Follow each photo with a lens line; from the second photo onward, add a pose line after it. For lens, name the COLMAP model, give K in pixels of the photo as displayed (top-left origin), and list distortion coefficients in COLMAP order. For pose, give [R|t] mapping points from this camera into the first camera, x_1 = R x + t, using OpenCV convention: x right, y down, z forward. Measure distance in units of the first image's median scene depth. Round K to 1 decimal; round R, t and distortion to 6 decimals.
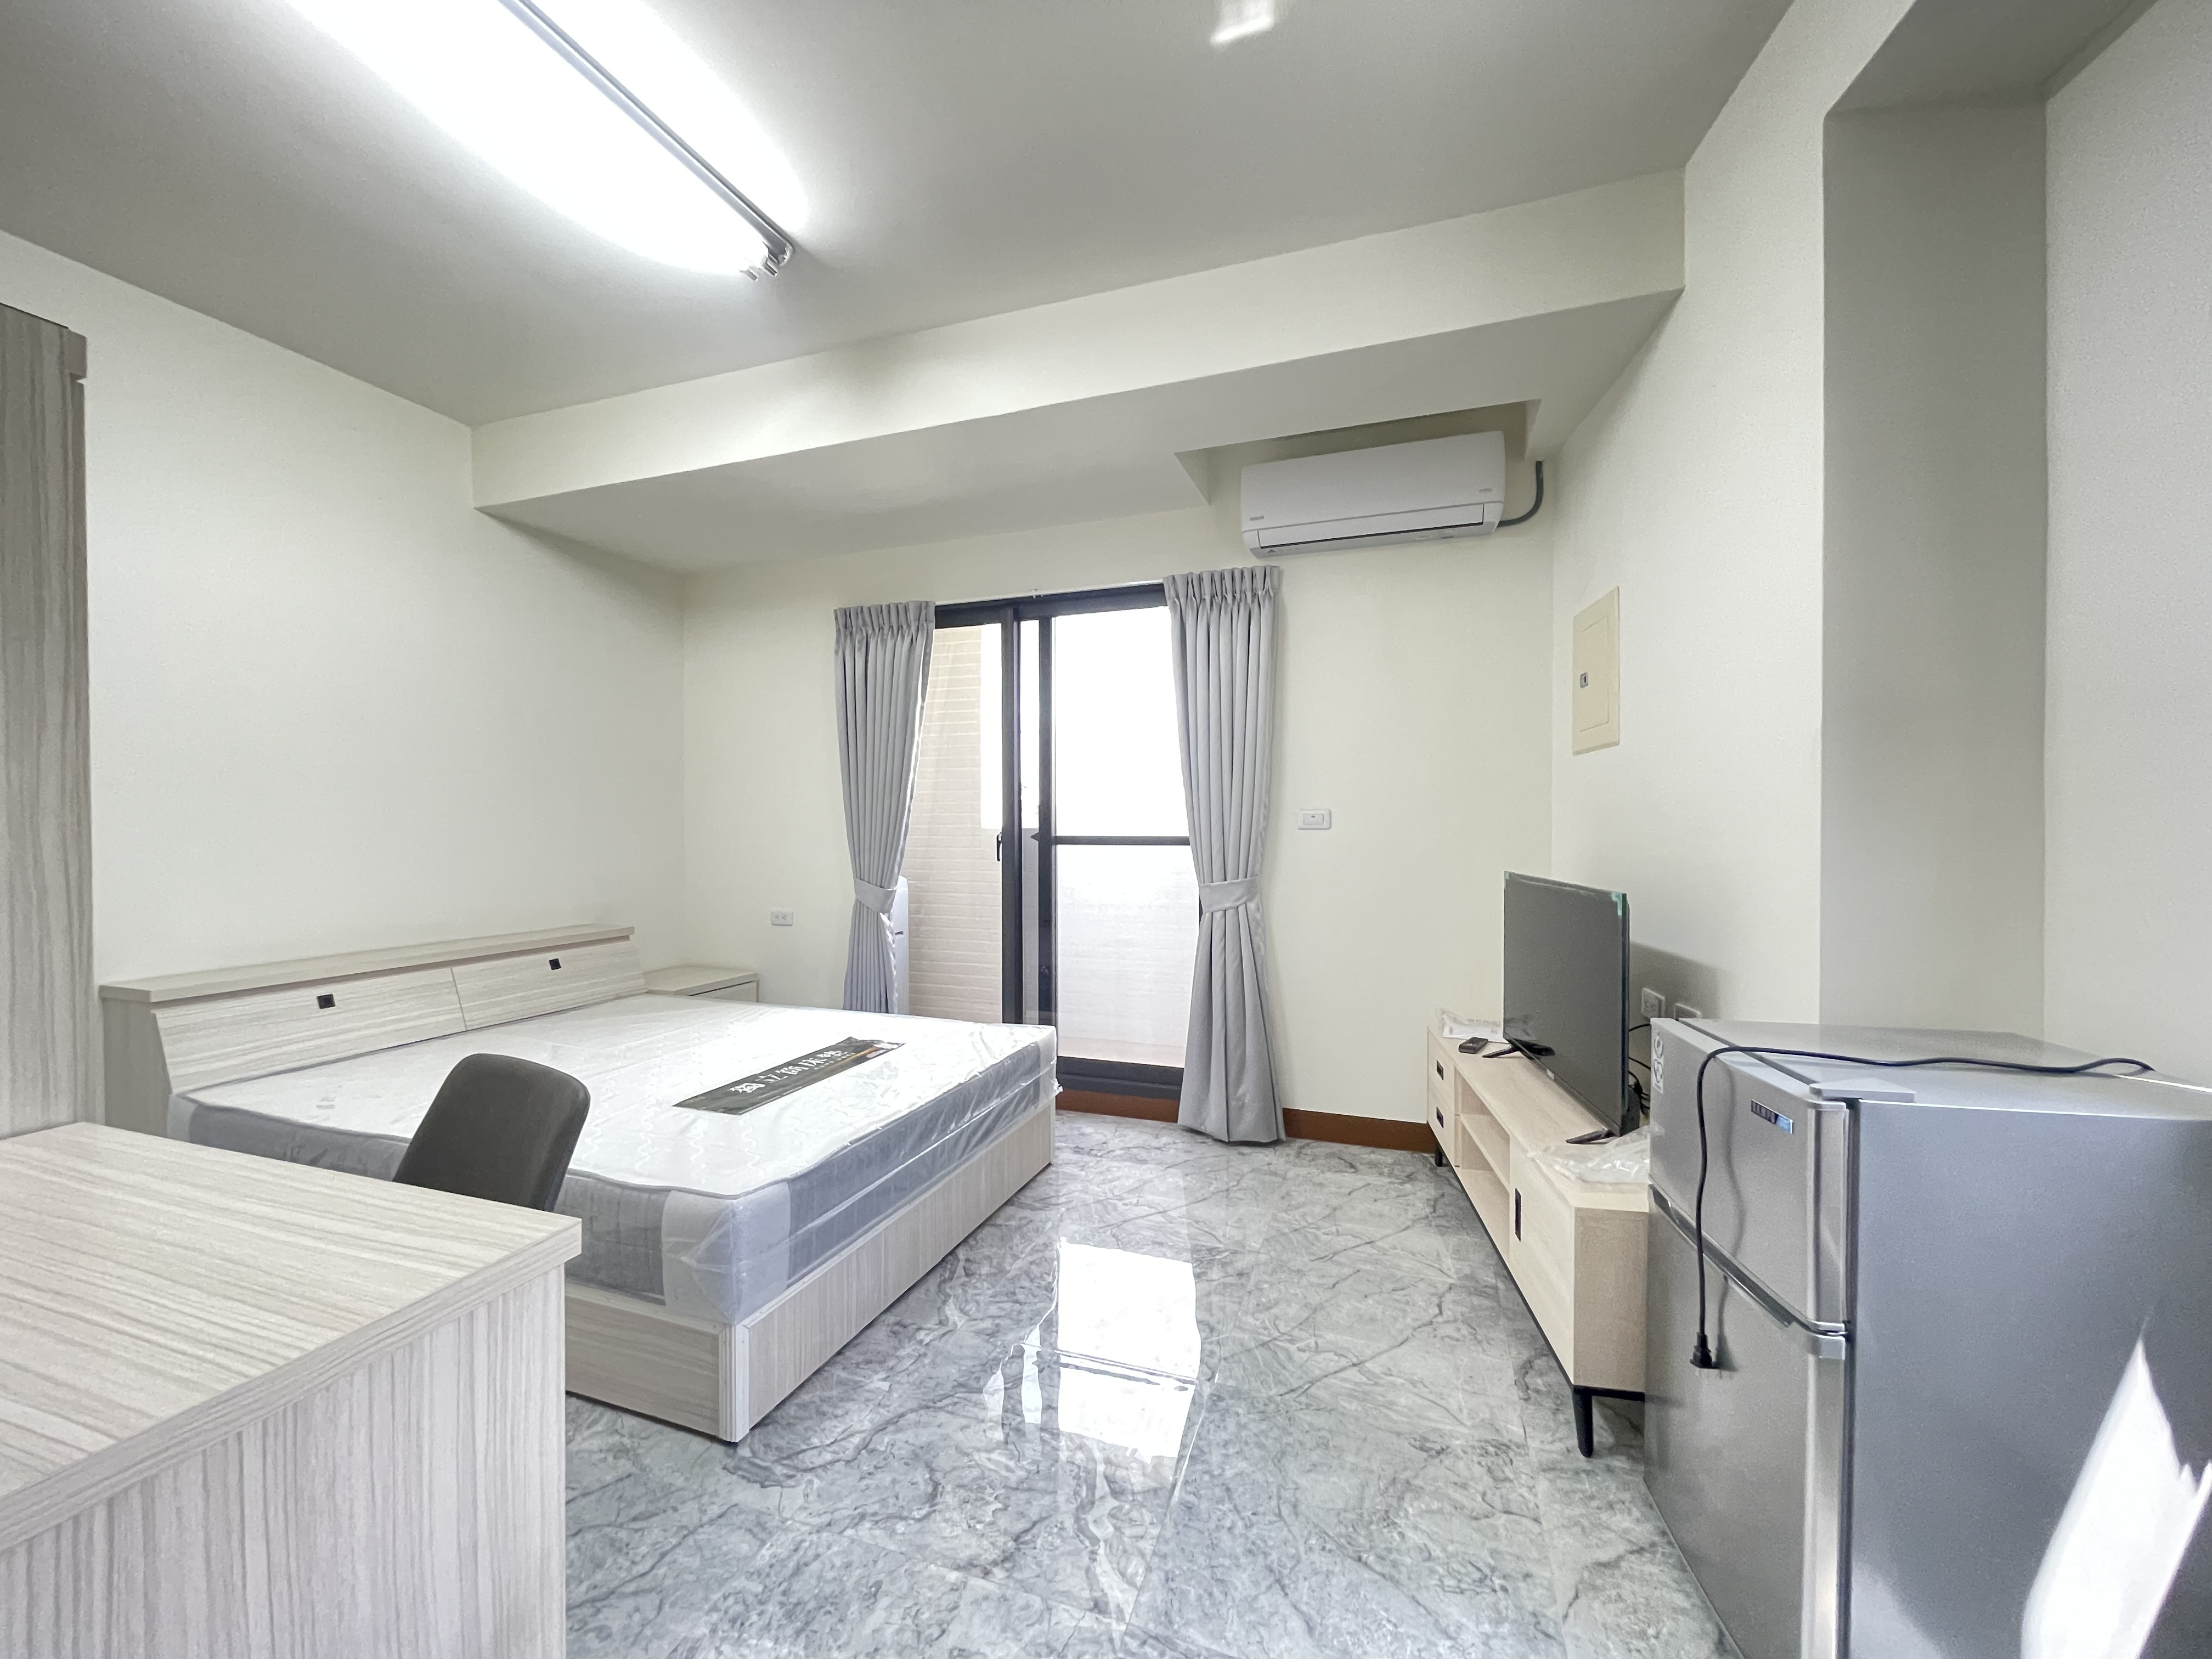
lens RADIAL K [[894.9, 0, 1099.2], [0, 894.9, 834.2], [0, 0, 1]] dist [-0.001759, 0.000023]
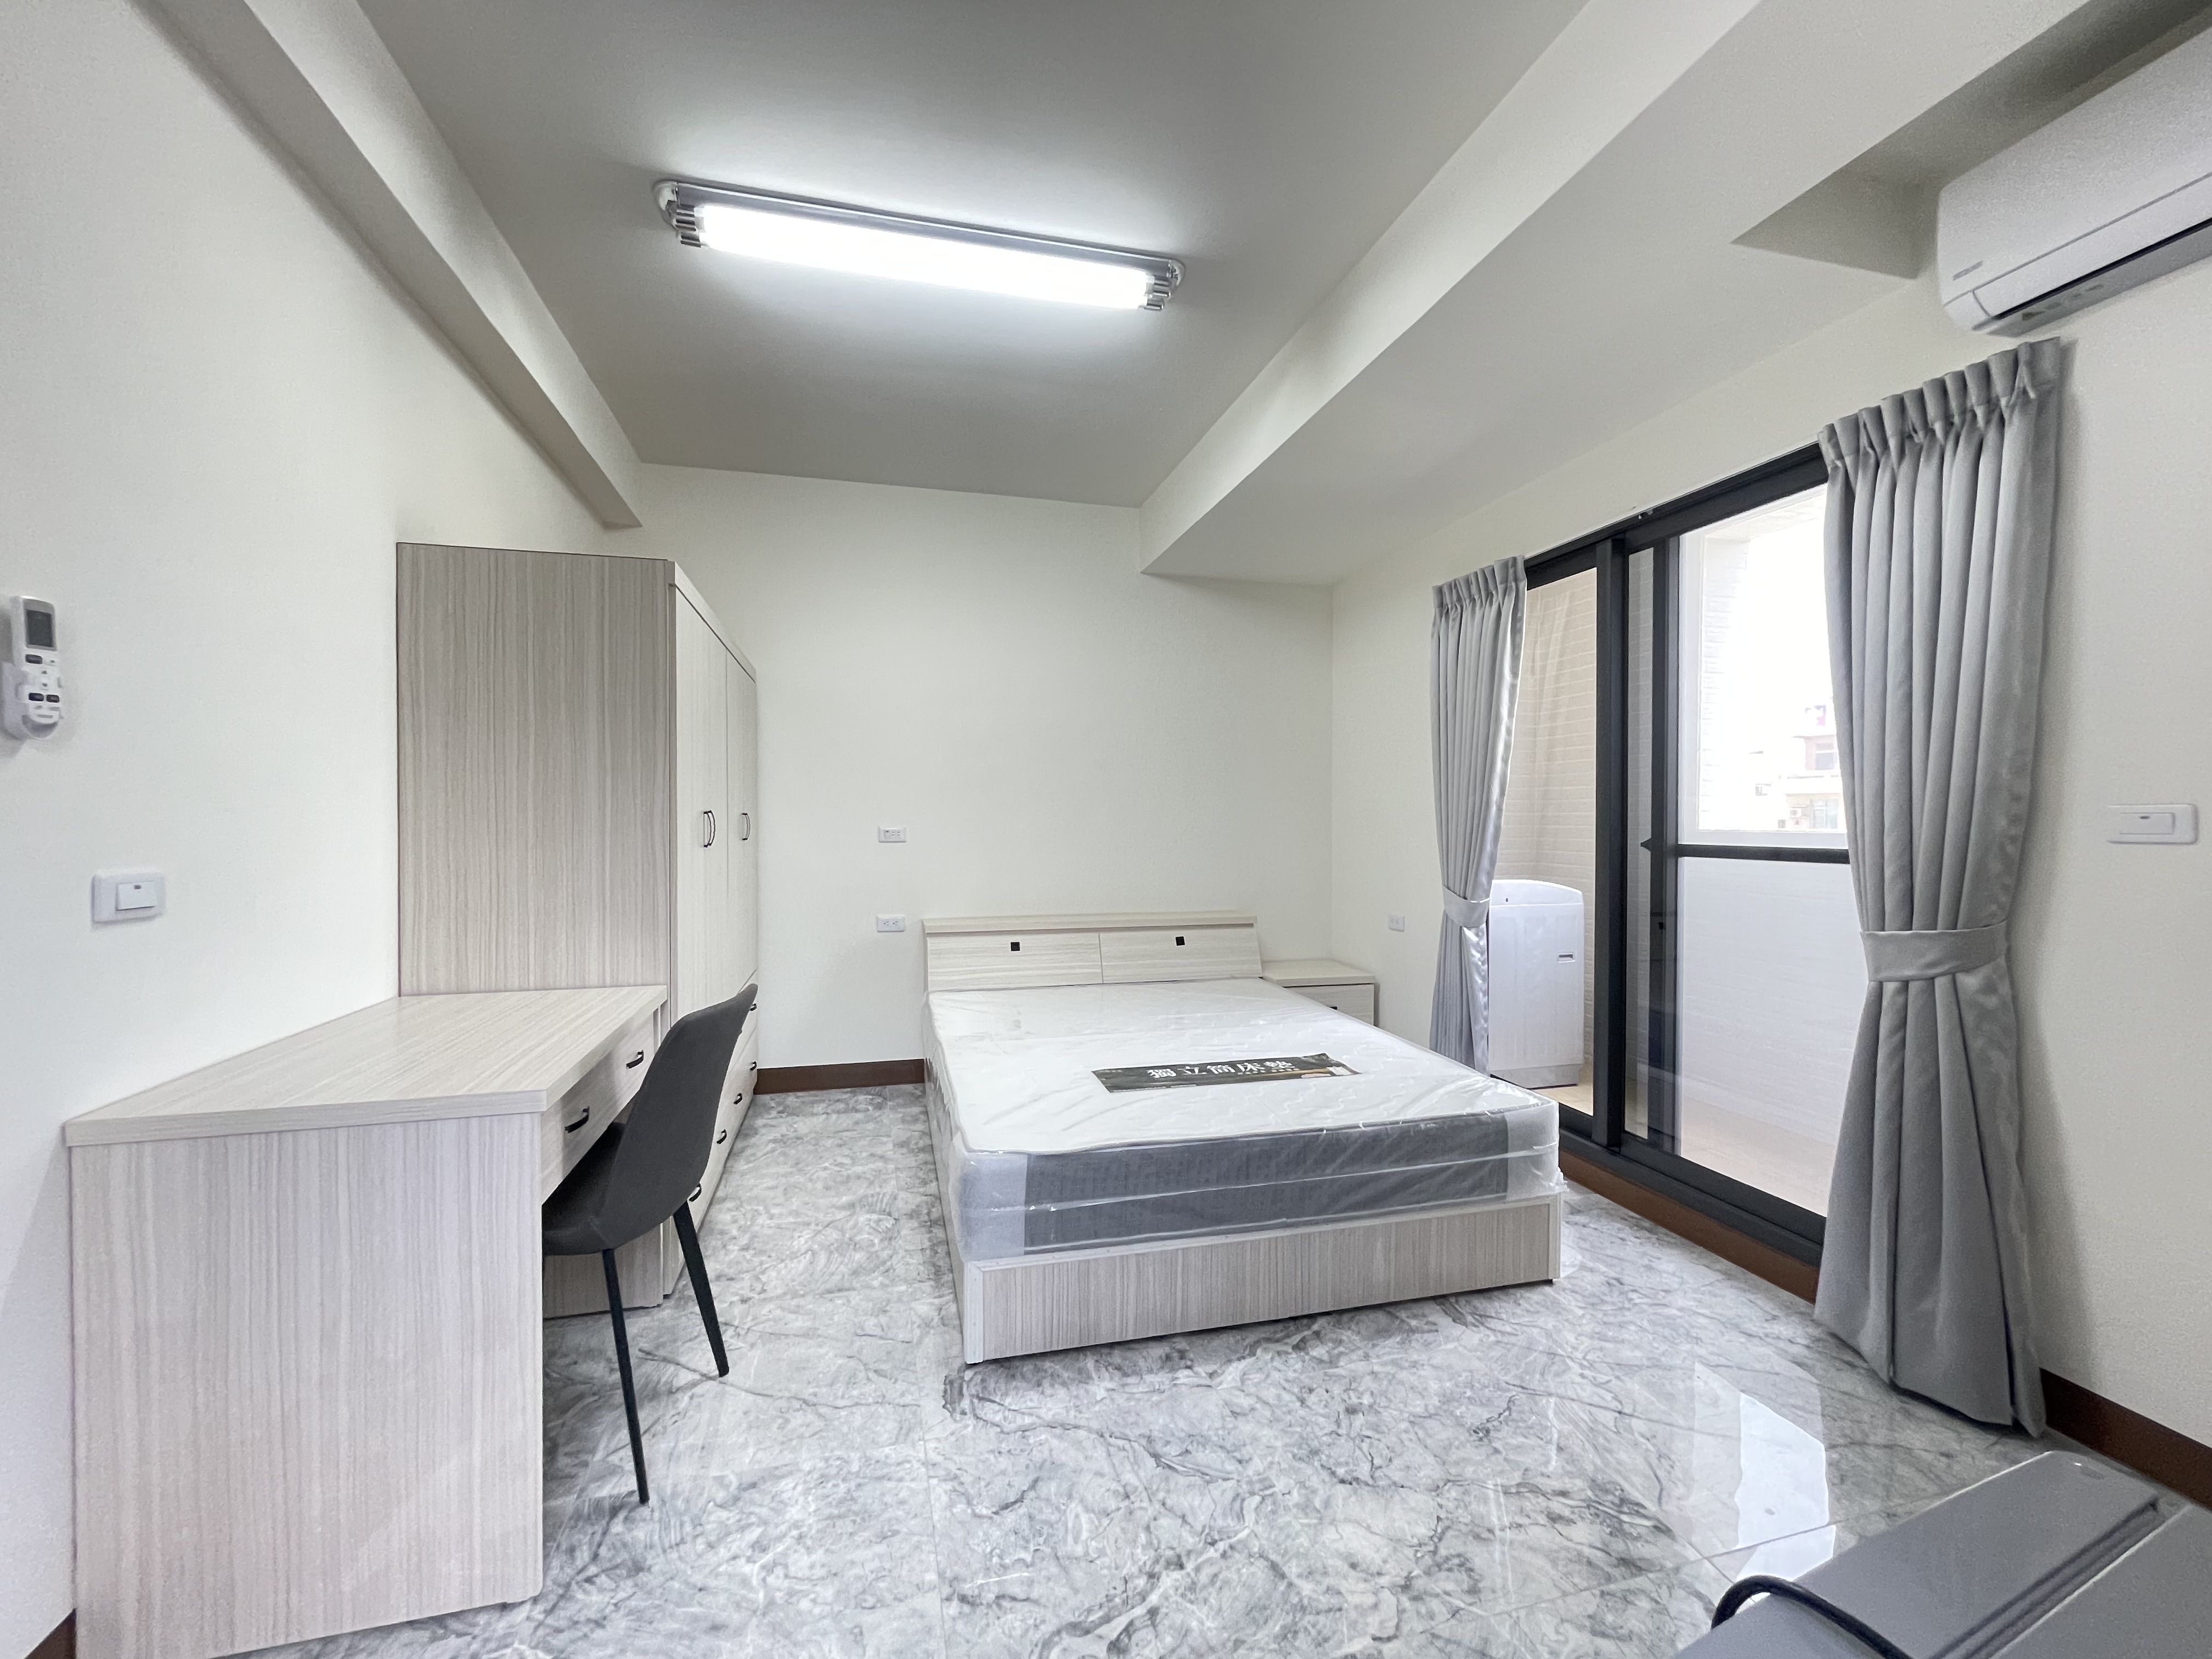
lens RADIAL K [[894.9, 0, 1099.2], [0, 894.9, 834.2], [0, 0, 1]] dist [-0.001759, 0.000023]
pose [[0.561139, 0.016476, -0.827557, 0.379129], [-0.012716, 0.999855, 0.011284, -0.010583], [0.827624, 0.004191, 0.561268, 0.291959]]
